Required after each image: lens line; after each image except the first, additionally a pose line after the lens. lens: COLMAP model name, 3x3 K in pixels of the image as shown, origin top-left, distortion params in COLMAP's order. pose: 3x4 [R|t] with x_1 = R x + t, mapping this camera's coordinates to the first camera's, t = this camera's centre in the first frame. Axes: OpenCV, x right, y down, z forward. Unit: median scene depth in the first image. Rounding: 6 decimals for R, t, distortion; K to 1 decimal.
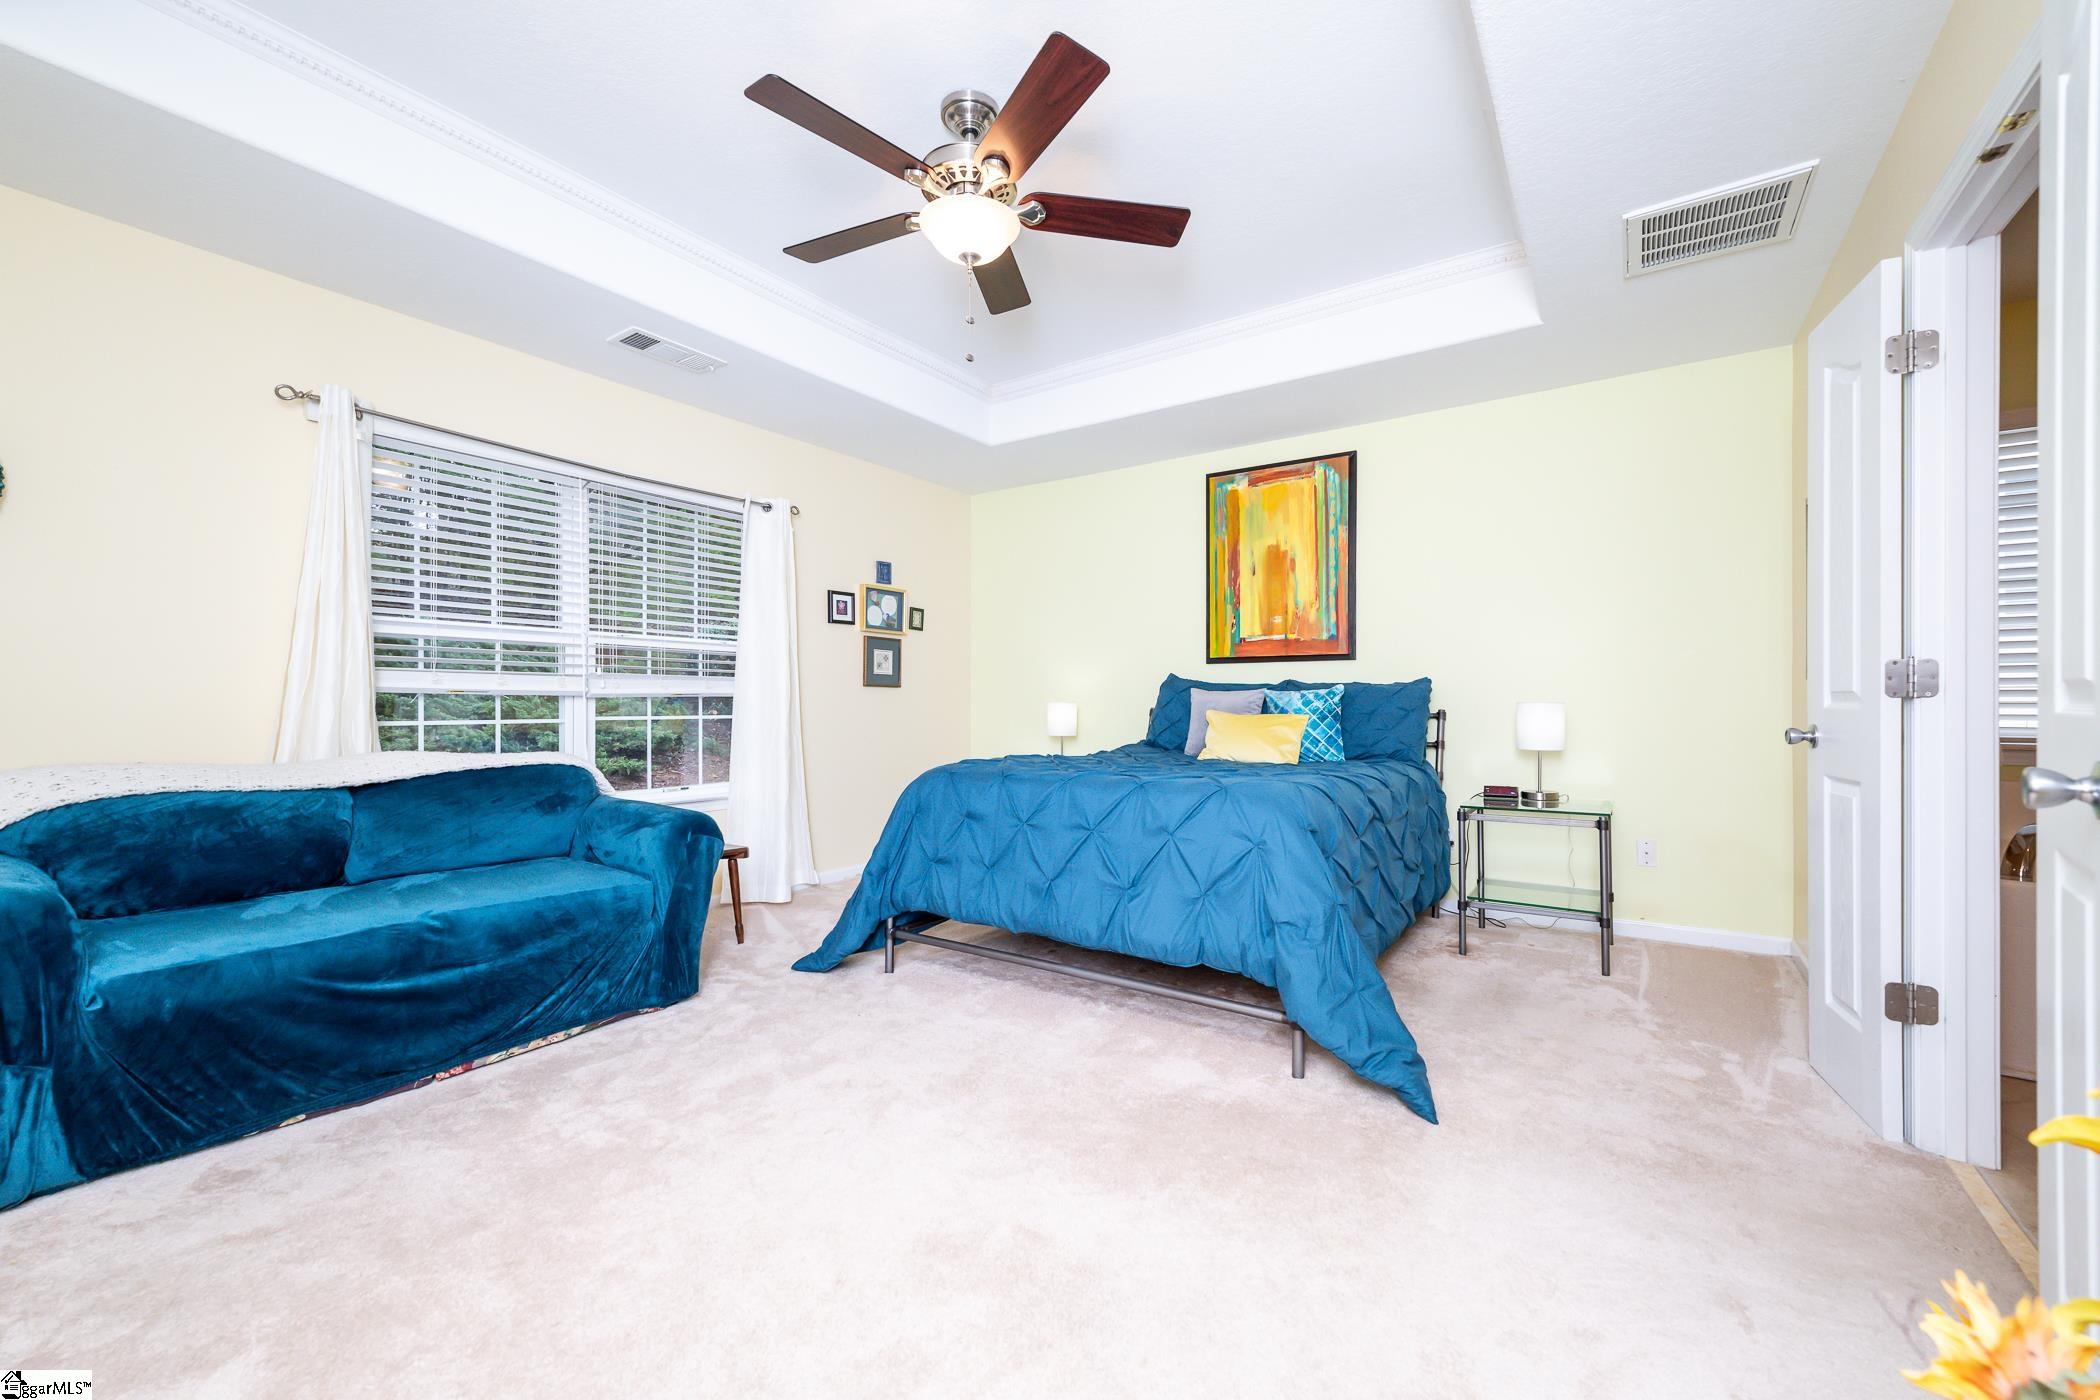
lens RADIAL K [[842.5, 0, 1068.2], [0, 842.5, 702.7], [0, 0, 1]] dist [-0.000706, 0.000000]
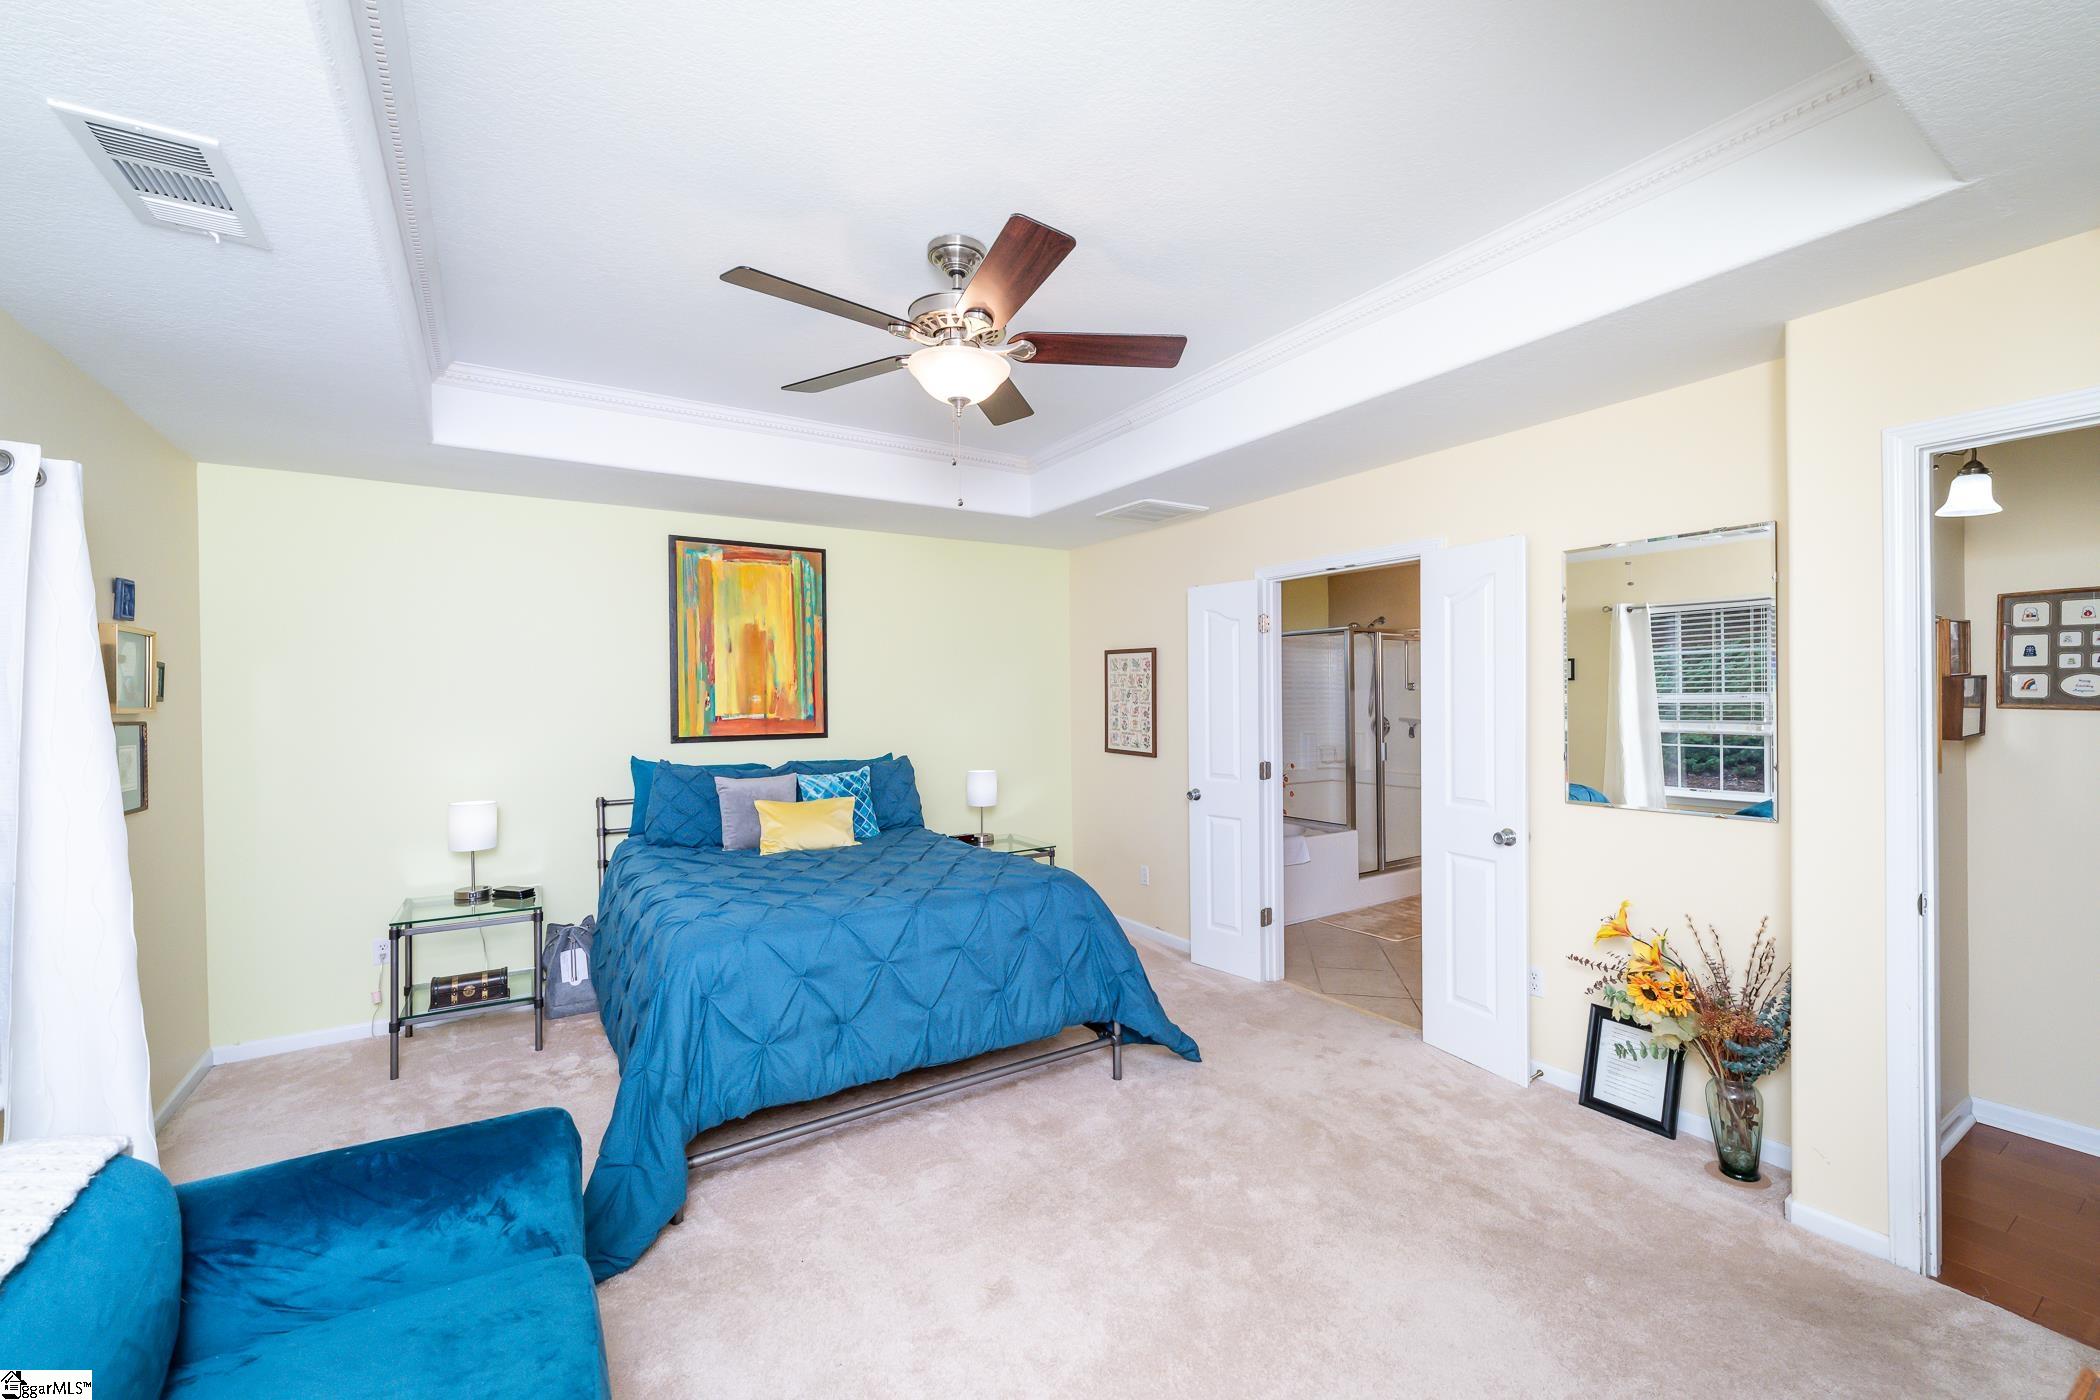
lens RADIAL K [[842.5, 0, 1057.4], [0, 842.5, 701.3], [0, 0, 1]] dist [-0.000706, 0.000000]
pose [[0.385781, -0.009168, 0.922545, -0.548255], [0.007711, 0.999948, 0.006713, -0.100740], [-0.922558, 0.004524, 0.385832, 0.281344]]
